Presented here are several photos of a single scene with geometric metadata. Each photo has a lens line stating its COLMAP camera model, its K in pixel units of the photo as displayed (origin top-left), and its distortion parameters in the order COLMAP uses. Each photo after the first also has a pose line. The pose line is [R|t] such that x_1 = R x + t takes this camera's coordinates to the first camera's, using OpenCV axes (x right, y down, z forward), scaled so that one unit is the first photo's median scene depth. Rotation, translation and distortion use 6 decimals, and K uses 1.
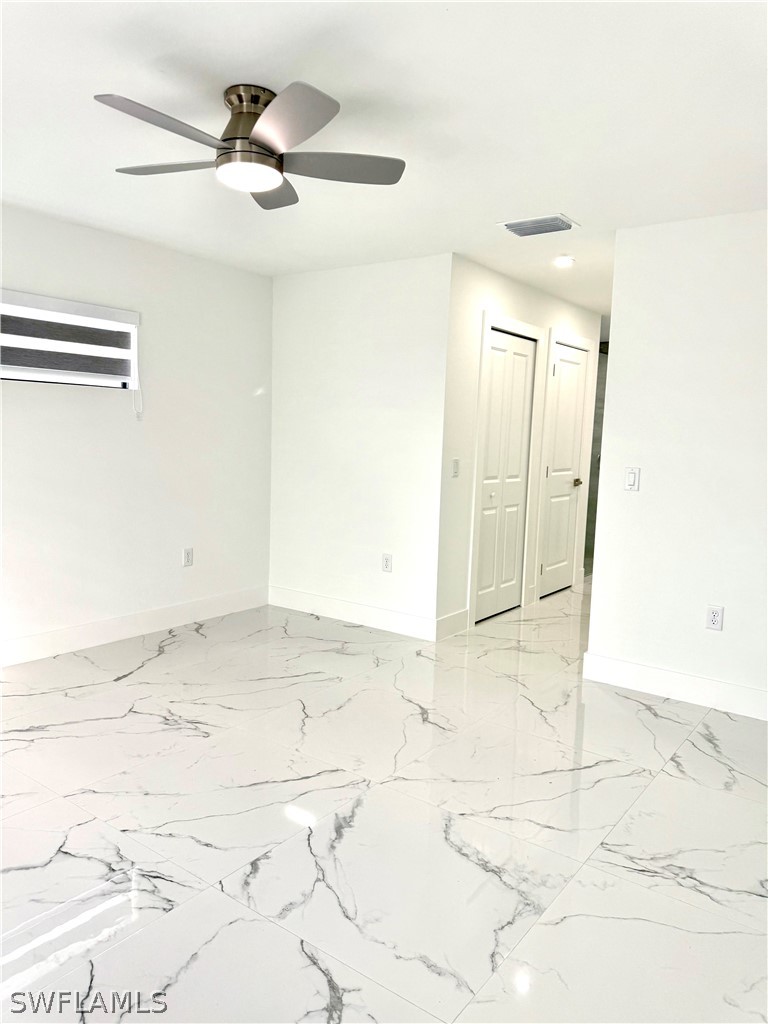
lens RADIAL K [[727.4, 0, 384.0], [0, 727.4, 512.0], [0, 0, 1]] dist [0.028651, -0.061970]
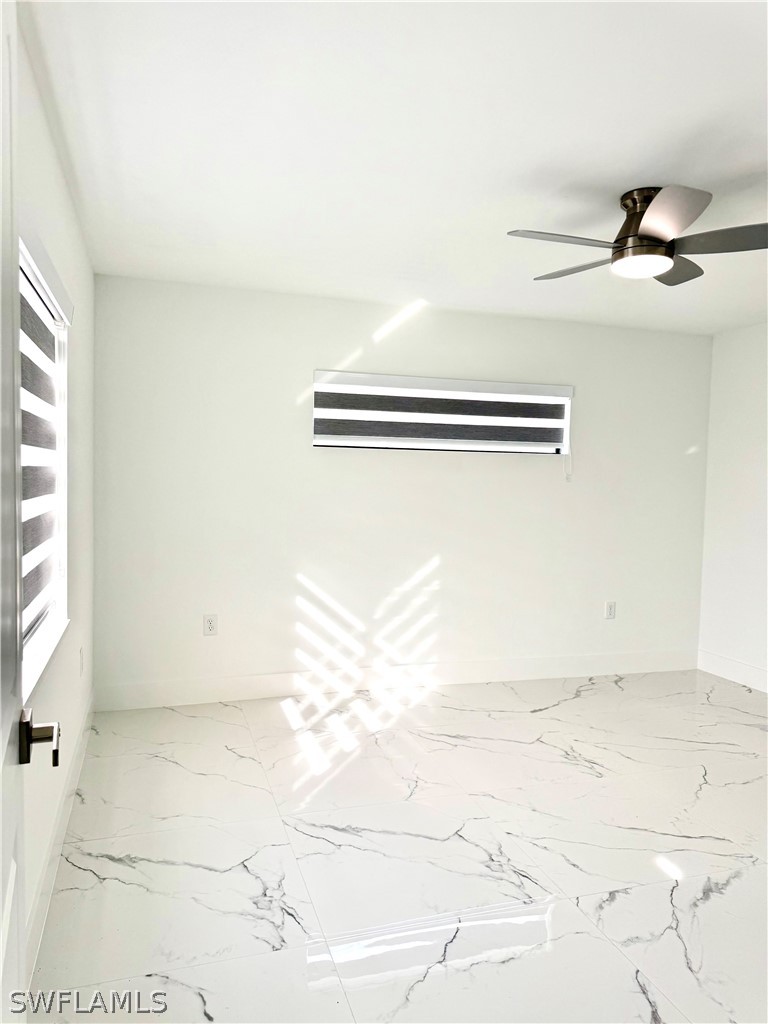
lens RADIAL K [[727.4, 0, 384.0], [0, 727.4, 512.0], [0, 0, 1]] dist [0.028651, -0.061970]
pose [[0.809028, 0.018876, -0.587467, 0.122024], [-0.066364, 0.996027, -0.059389, 0.007048], [0.584012, 0.087034, 0.807066, -0.077993]]
